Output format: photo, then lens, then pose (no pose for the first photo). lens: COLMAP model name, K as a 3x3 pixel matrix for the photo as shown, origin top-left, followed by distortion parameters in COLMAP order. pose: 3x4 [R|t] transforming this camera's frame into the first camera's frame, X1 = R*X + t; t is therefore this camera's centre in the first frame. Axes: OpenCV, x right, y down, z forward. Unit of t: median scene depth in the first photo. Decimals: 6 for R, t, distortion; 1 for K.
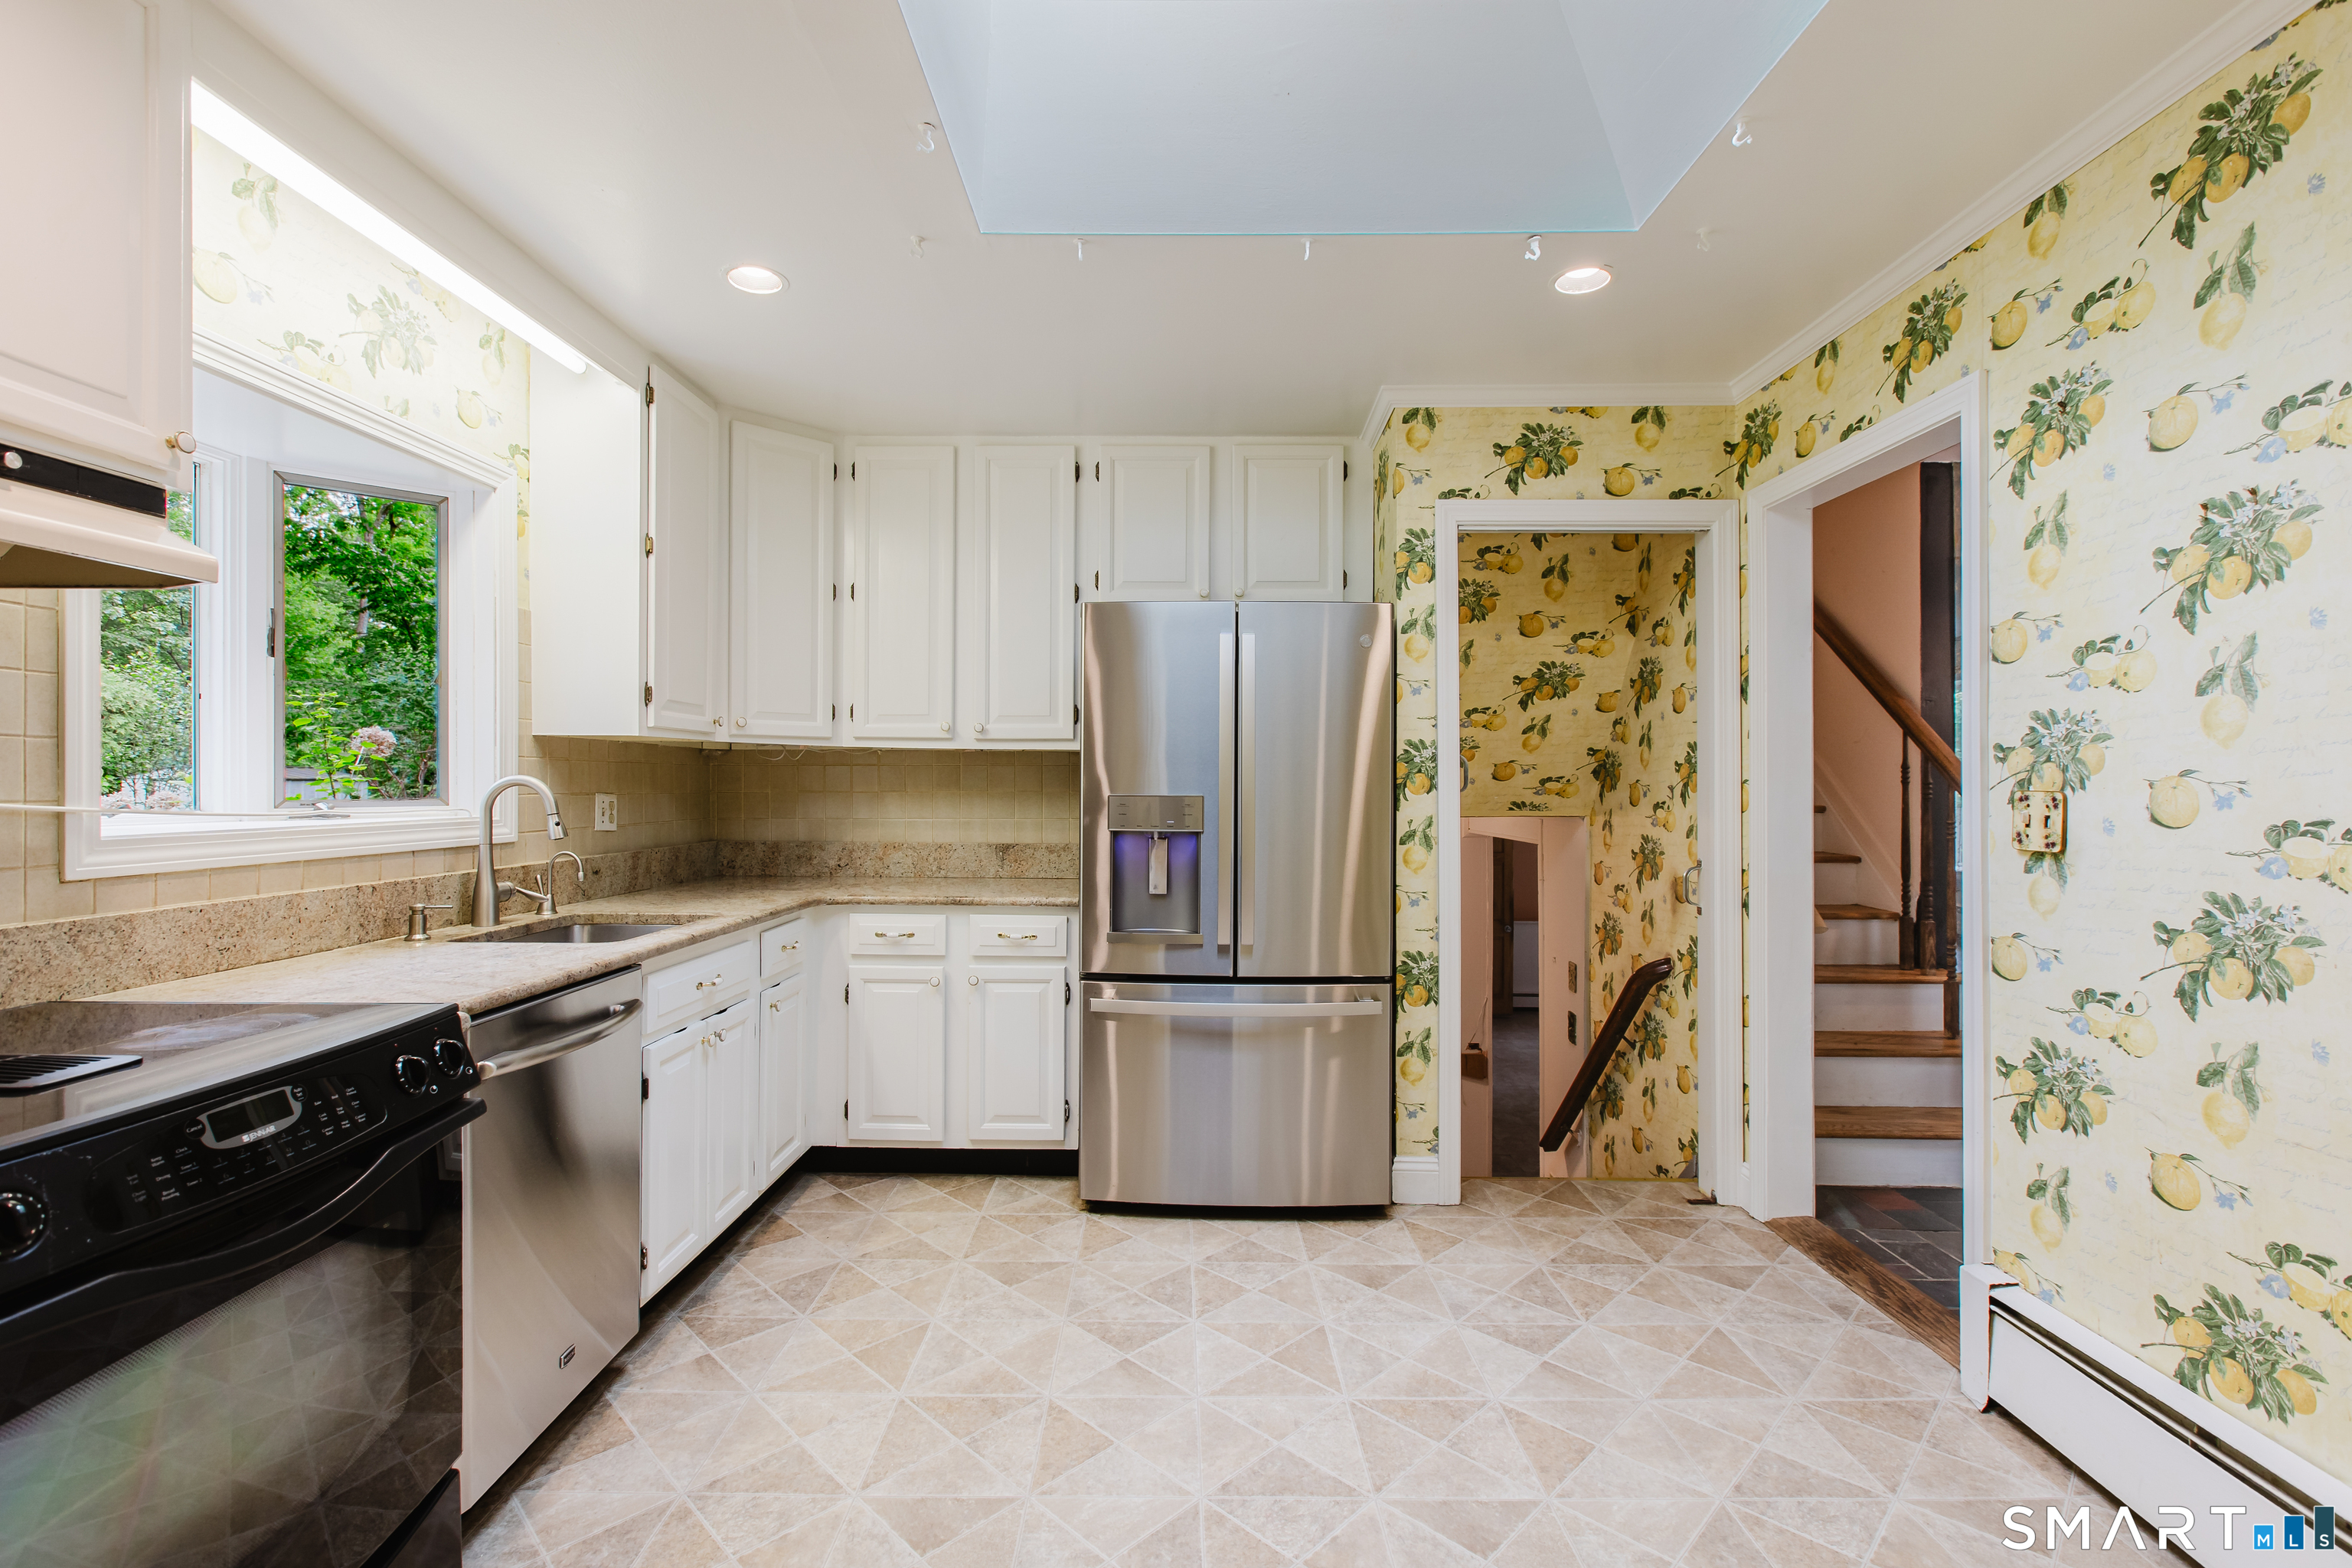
lens RADIAL K [[1045.6, 0, 1176.0], [0, 1045.6, 784.0], [0, 0, 1]] dist [0.000176, -0.000236]
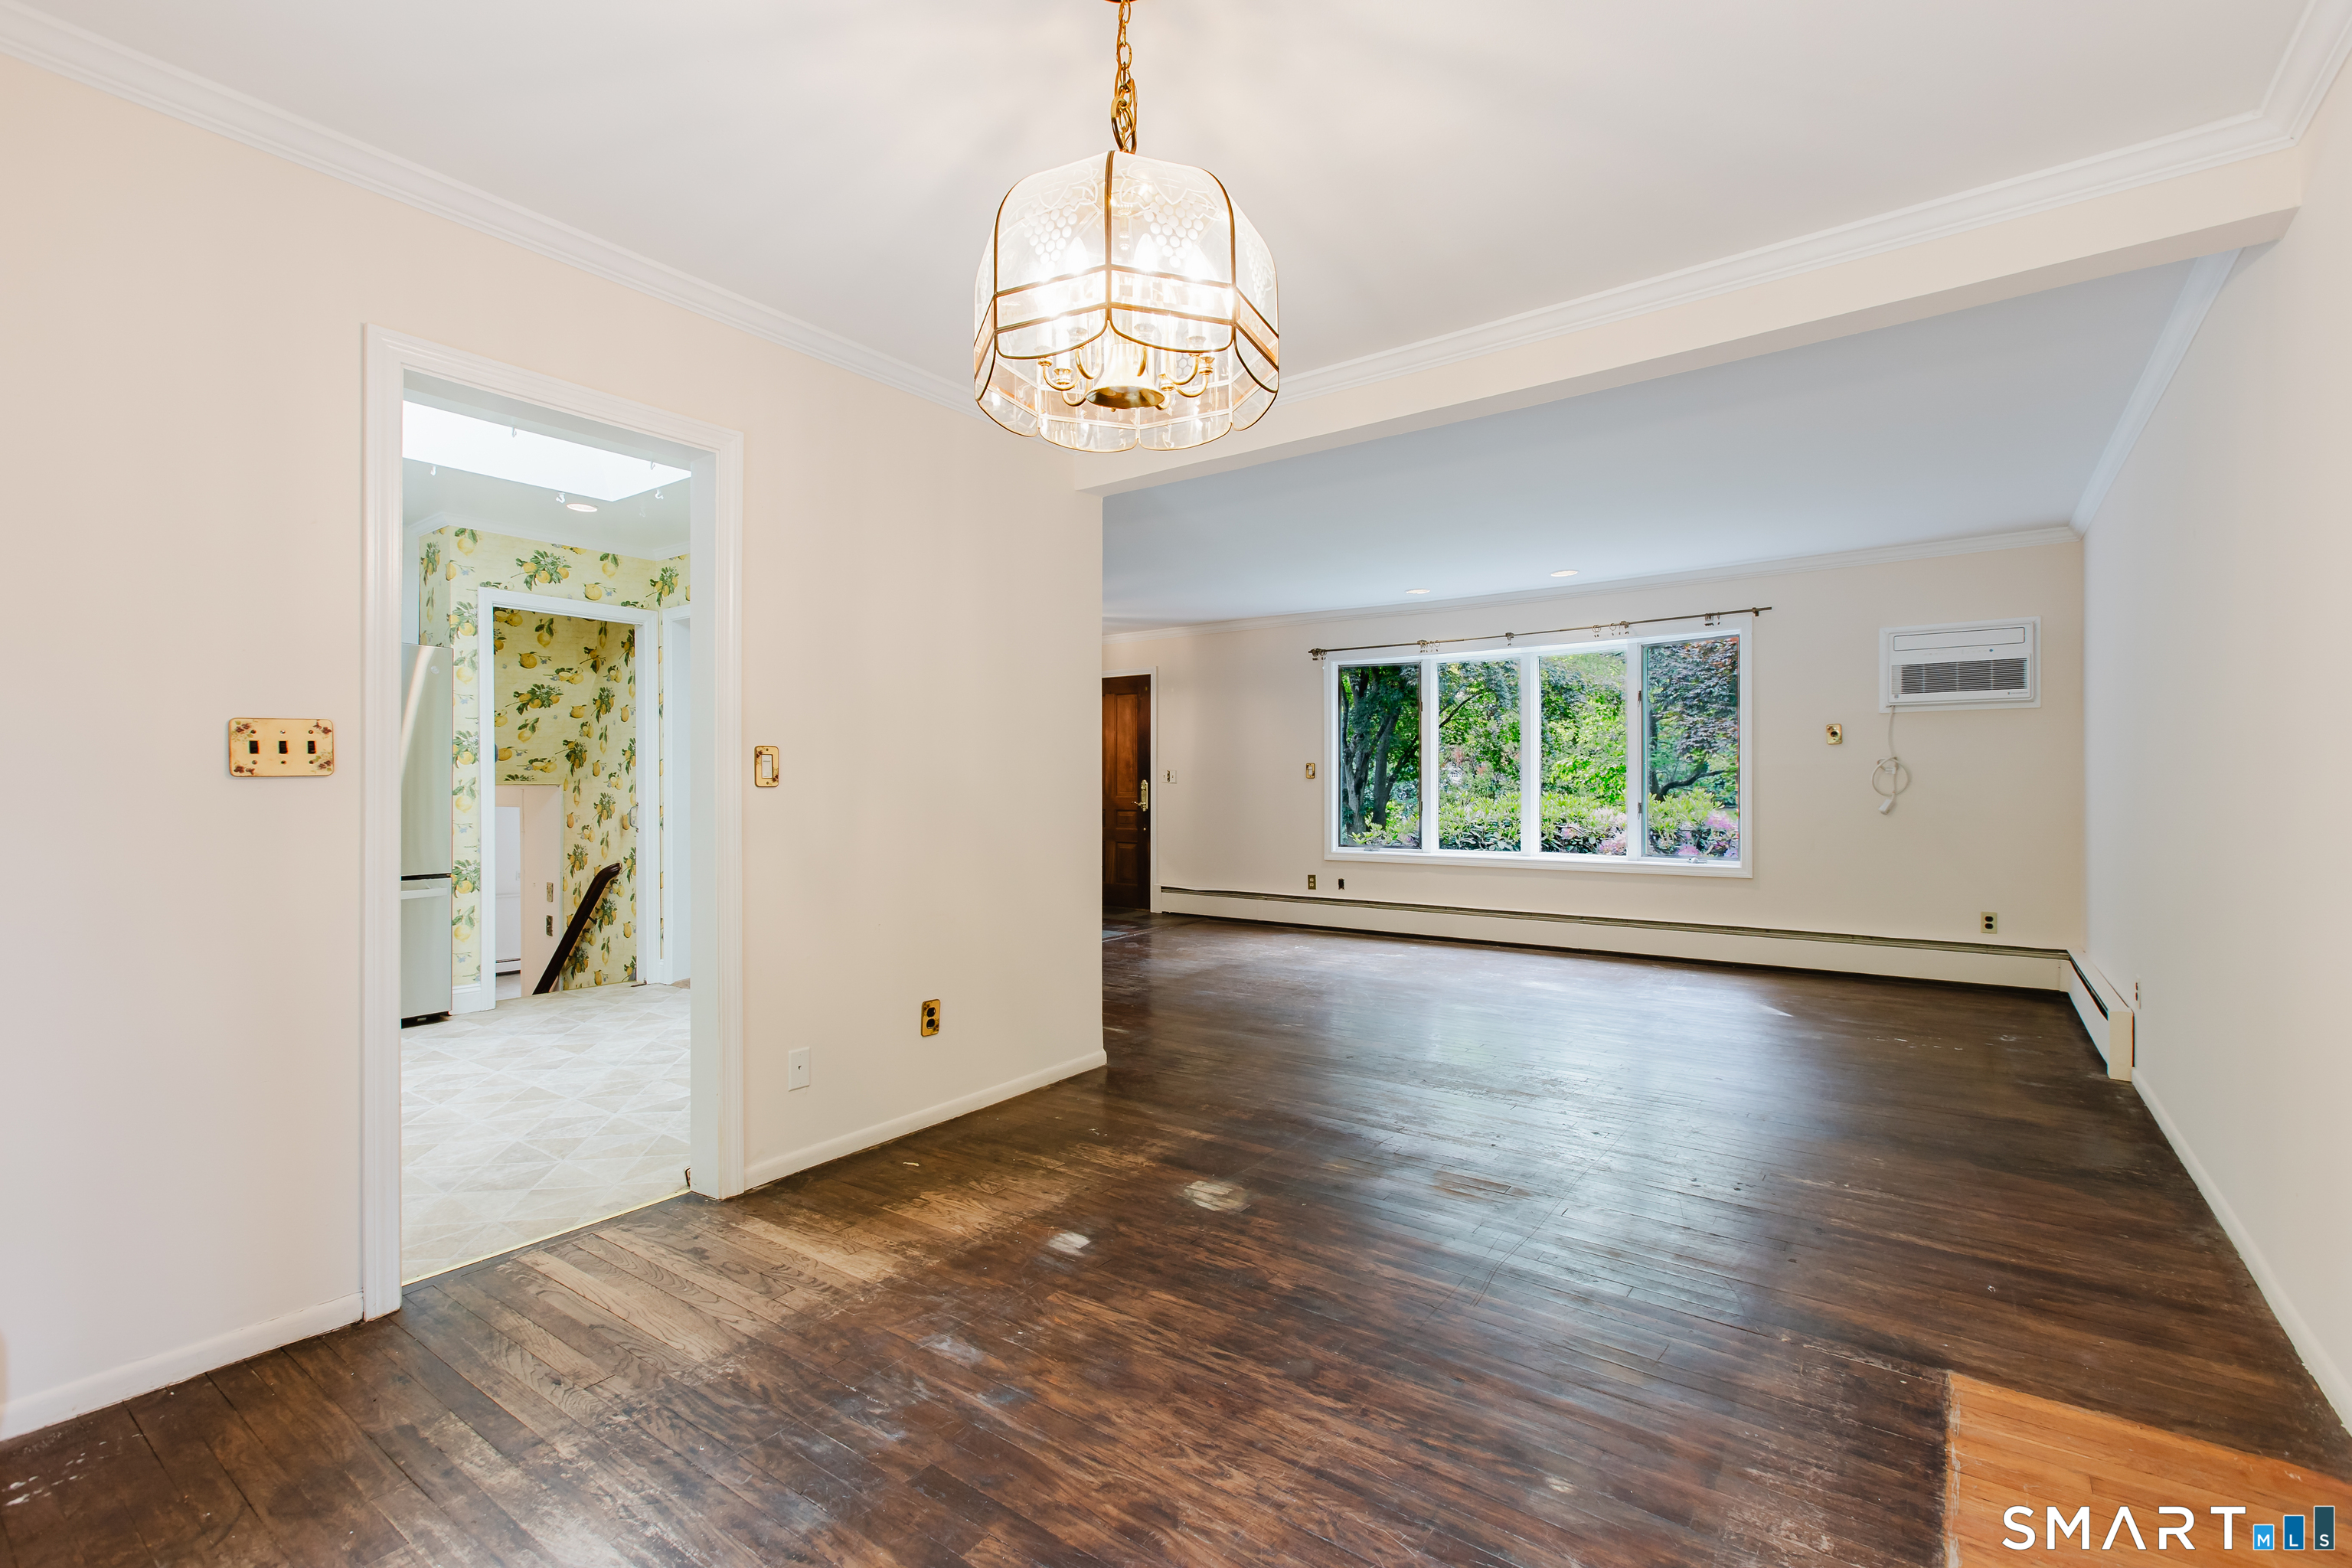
lens RADIAL K [[1045.6, 0, 1176.0], [0, 1045.6, 784.0], [0, 0, 1]] dist [0.000176, -0.000236]
pose [[0.578536, -0.000499, 0.815657, -0.395793], [0.000017, 1.000000, 0.000600, 0.034104], [-0.815657, -0.000333, 0.578536, -0.734667]]
